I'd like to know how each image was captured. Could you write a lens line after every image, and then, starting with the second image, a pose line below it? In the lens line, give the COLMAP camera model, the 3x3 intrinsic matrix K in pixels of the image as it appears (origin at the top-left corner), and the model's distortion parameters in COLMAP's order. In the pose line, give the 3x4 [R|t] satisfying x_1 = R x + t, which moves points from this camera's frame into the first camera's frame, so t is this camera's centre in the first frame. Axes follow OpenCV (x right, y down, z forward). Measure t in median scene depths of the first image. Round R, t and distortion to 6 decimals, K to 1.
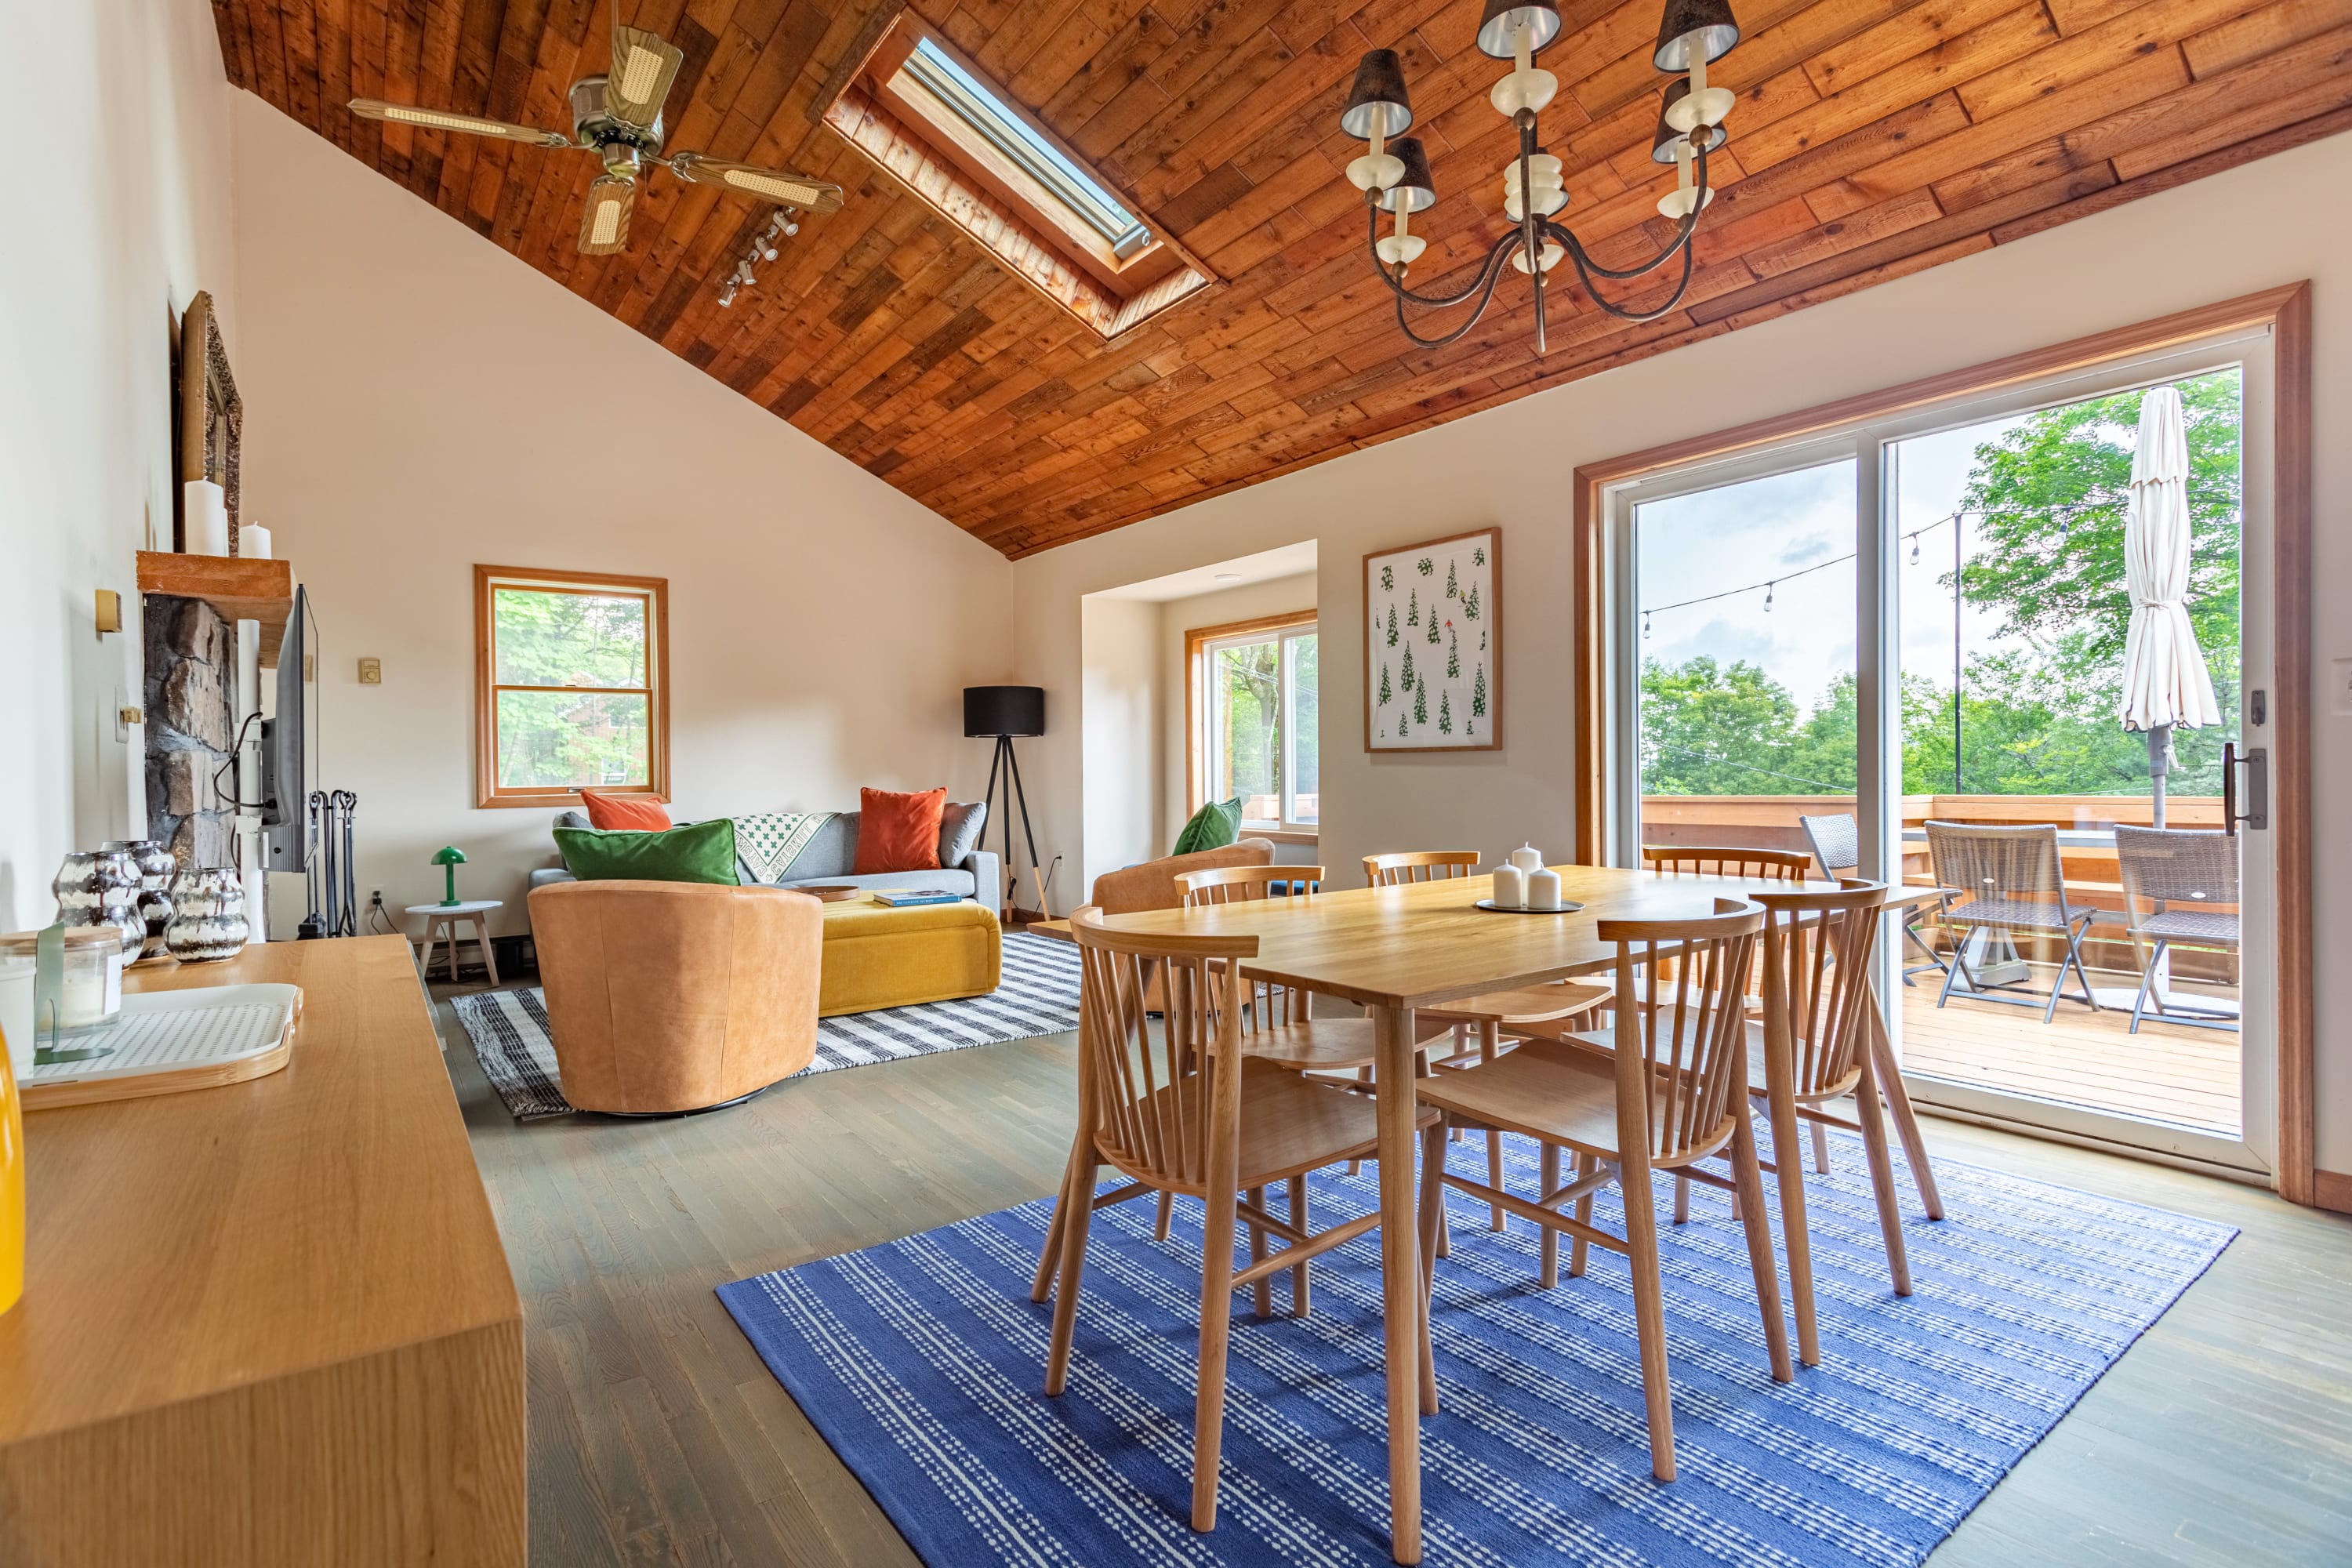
lens RADIAL K [[1140.1, 0, 1170.0], [0, 1140.1, 777.5], [0, 0, 1]] dist [-0.005170, 0.005159]
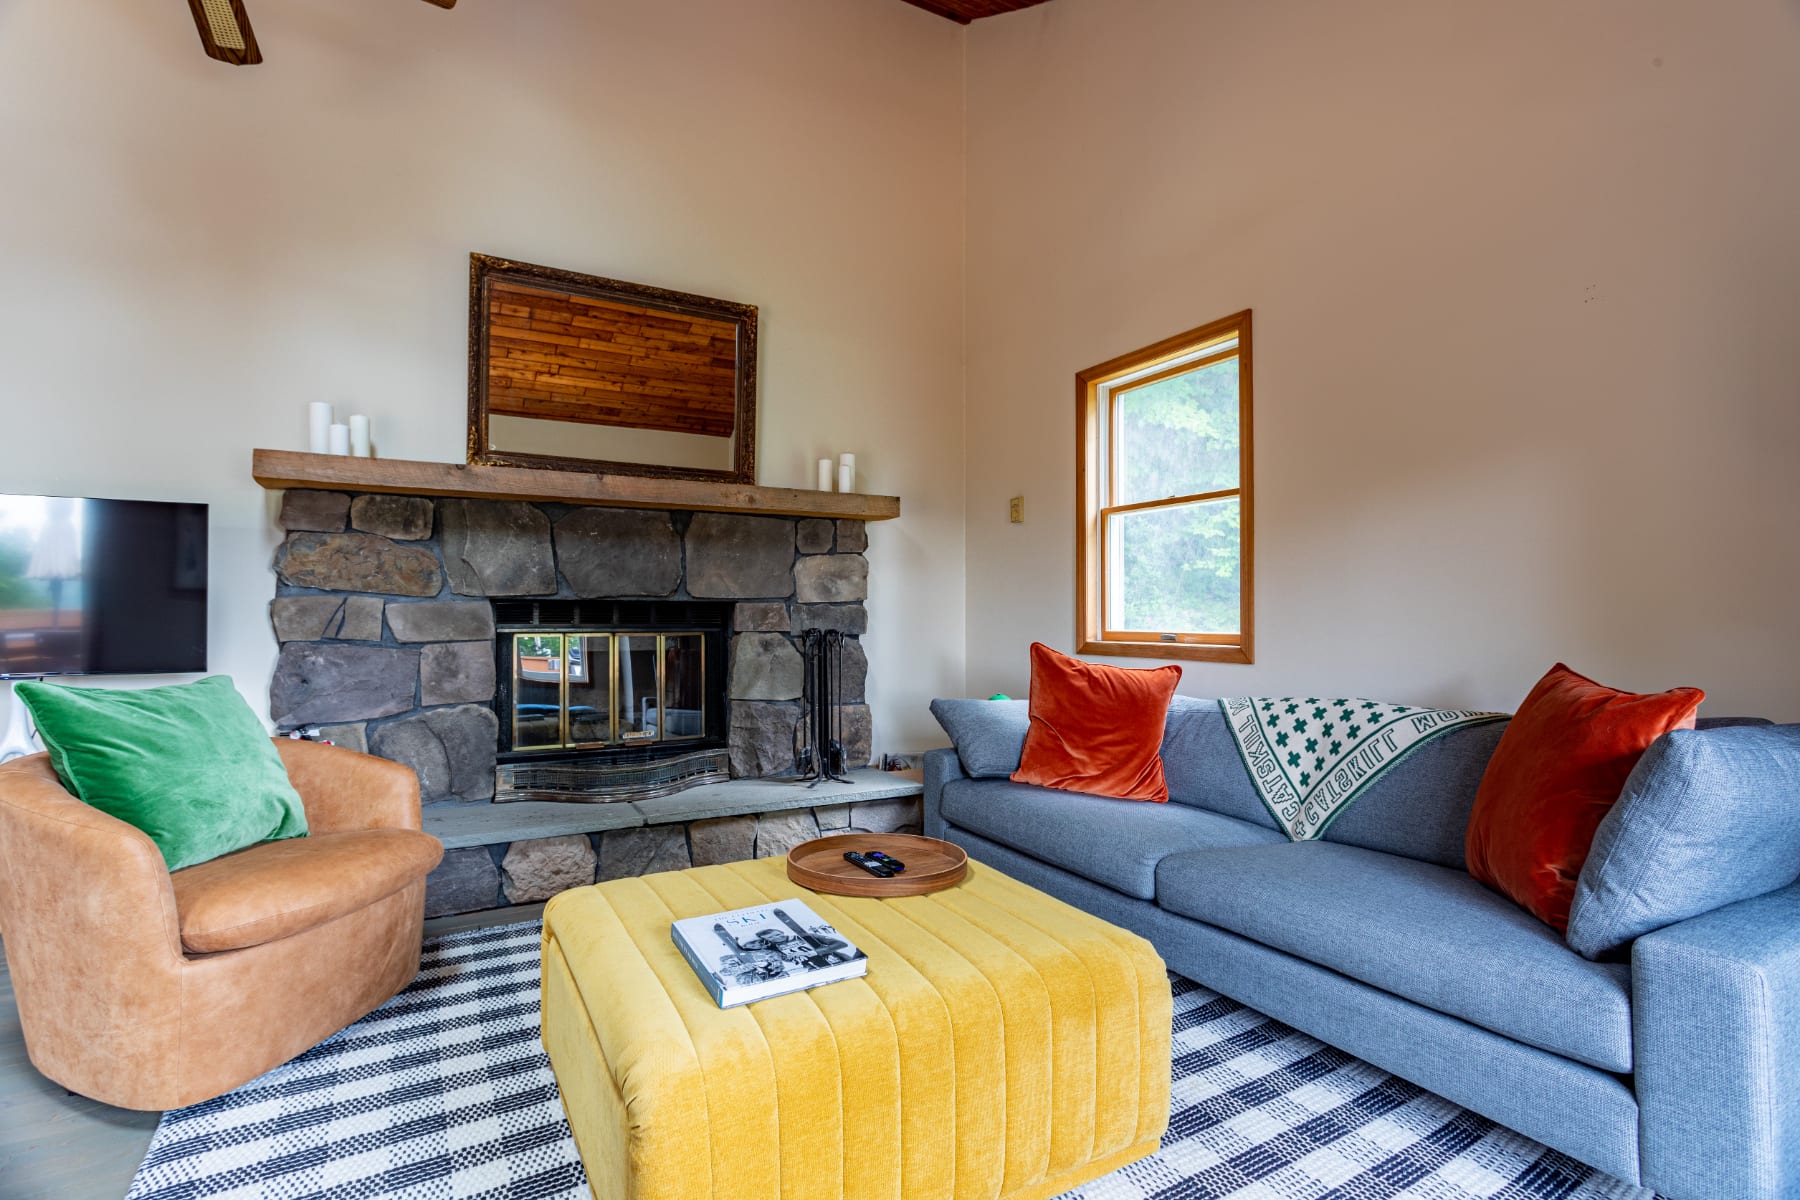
lens RADIAL K [[872.5, 0, 894.3], [0, 872.5, 597.6], [0, 0, 1]] dist [-0.005170, 0.005159]
pose [[-0.117045, -0.006217, -0.993107, 0.077954], [-0.008158, 0.999953, -0.005298, -0.012994], [0.993093, 0.007481, -0.117090, 1.124160]]
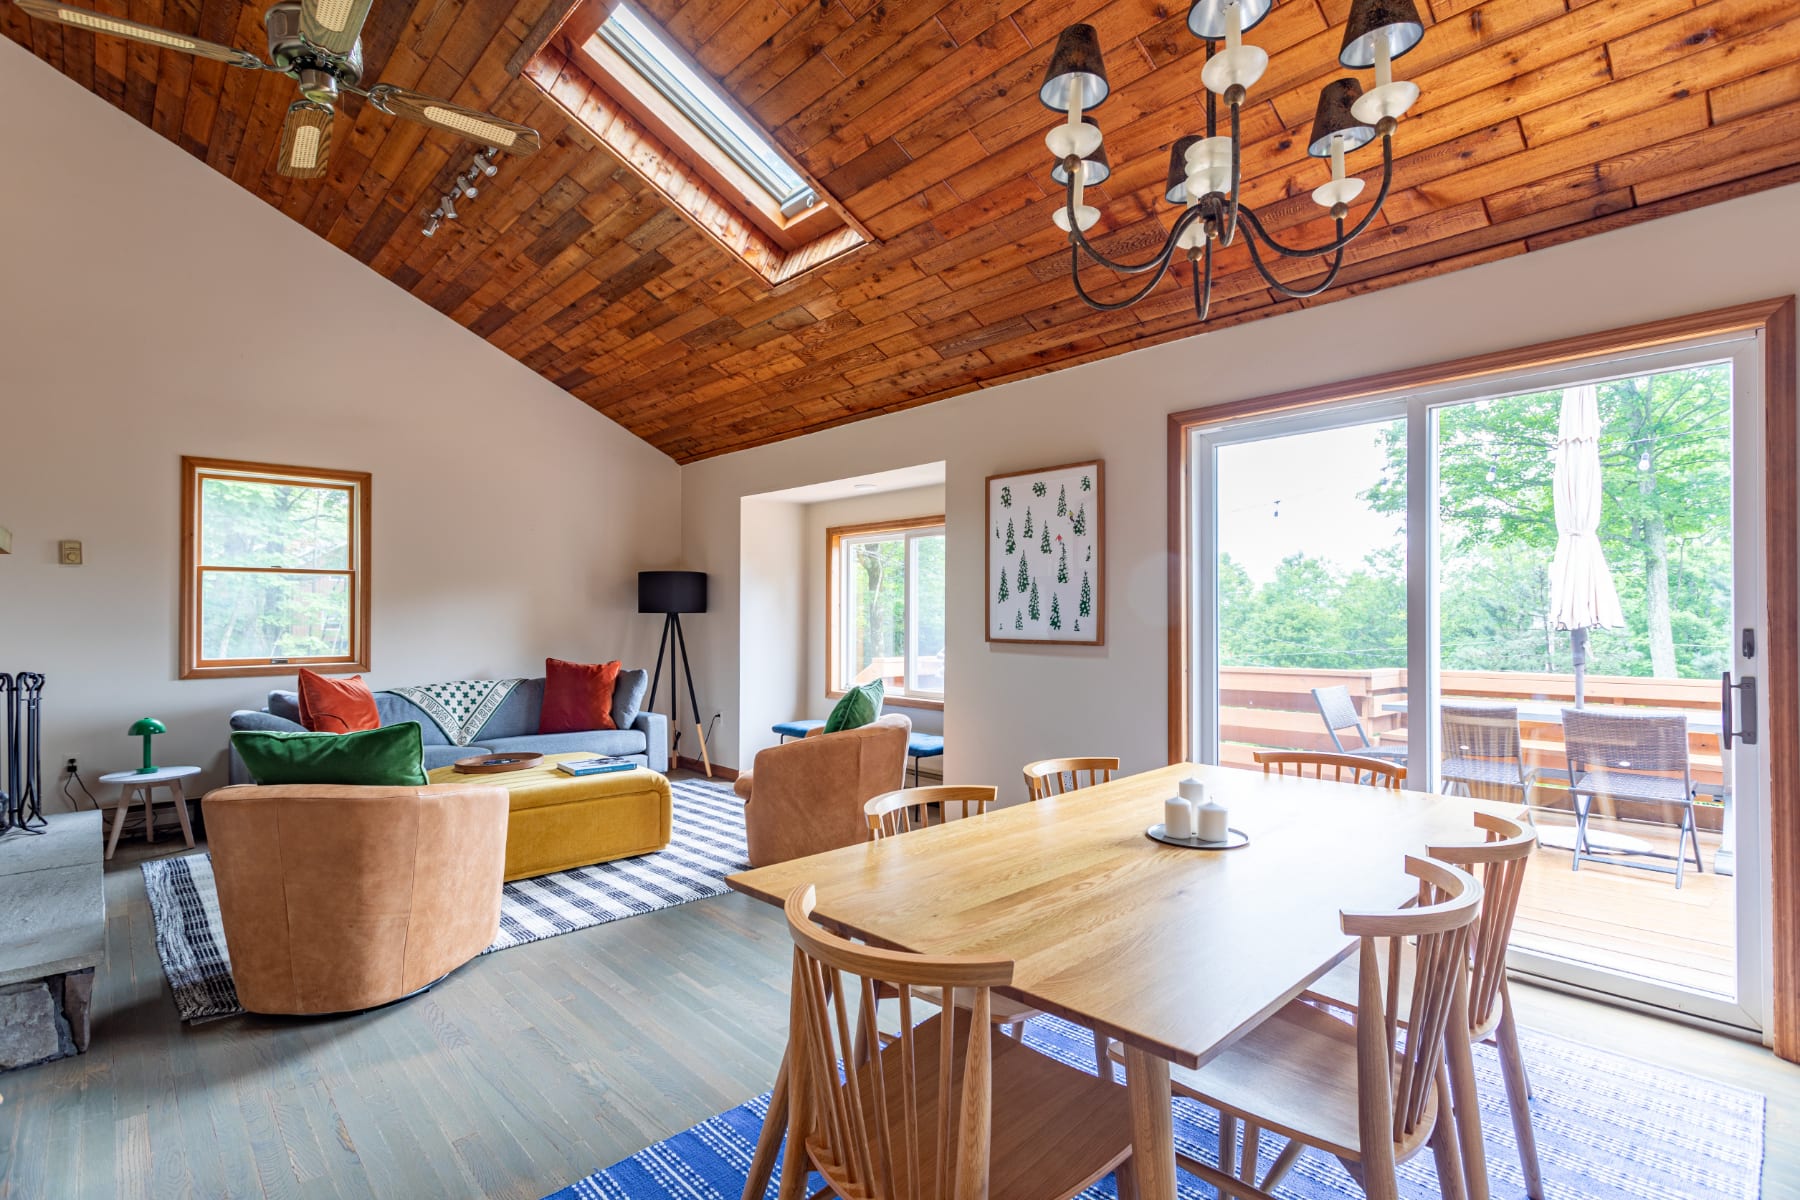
lens RADIAL K [[872.5, 0, 900.5], [0, 872.5, 613.5], [0, 0, 1]] dist [-0.005170, 0.005159]
pose [[0.992498, 0.013108, 0.121555, -0.029864], [-0.011510, 0.999838, -0.013844, -0.037964], [-0.121717, 0.012341, 0.992488, 0.102531]]
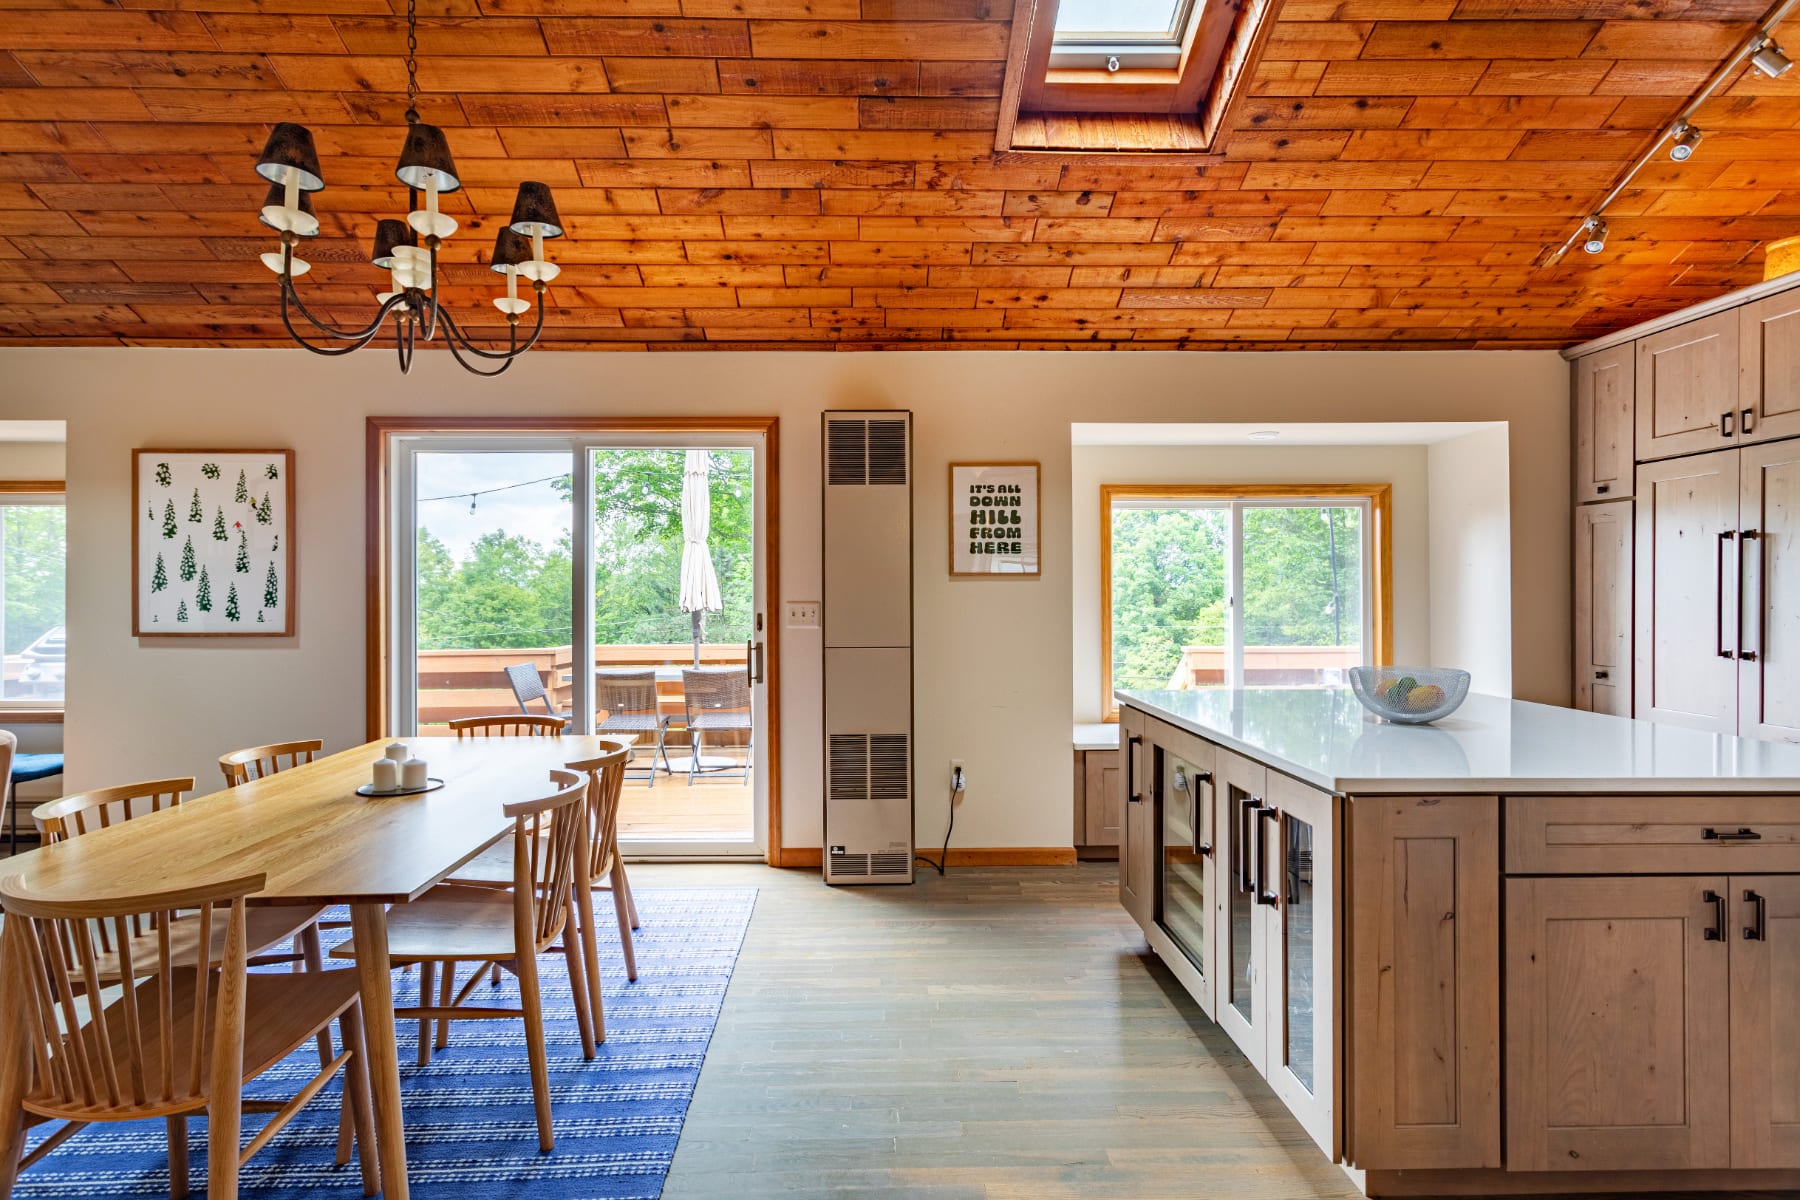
lens RADIAL K [[878.6, 0, 887.0], [0, 878.6, 593.3], [0, 0, 1]] dist [0.004606, 0.001214]
pose [[0.568997, 0.013705, 0.822226, -0.103565], [0.001996, 0.999835, -0.018046, -0.045801], [-0.822337, 0.011909, 0.568876, -0.034941]]
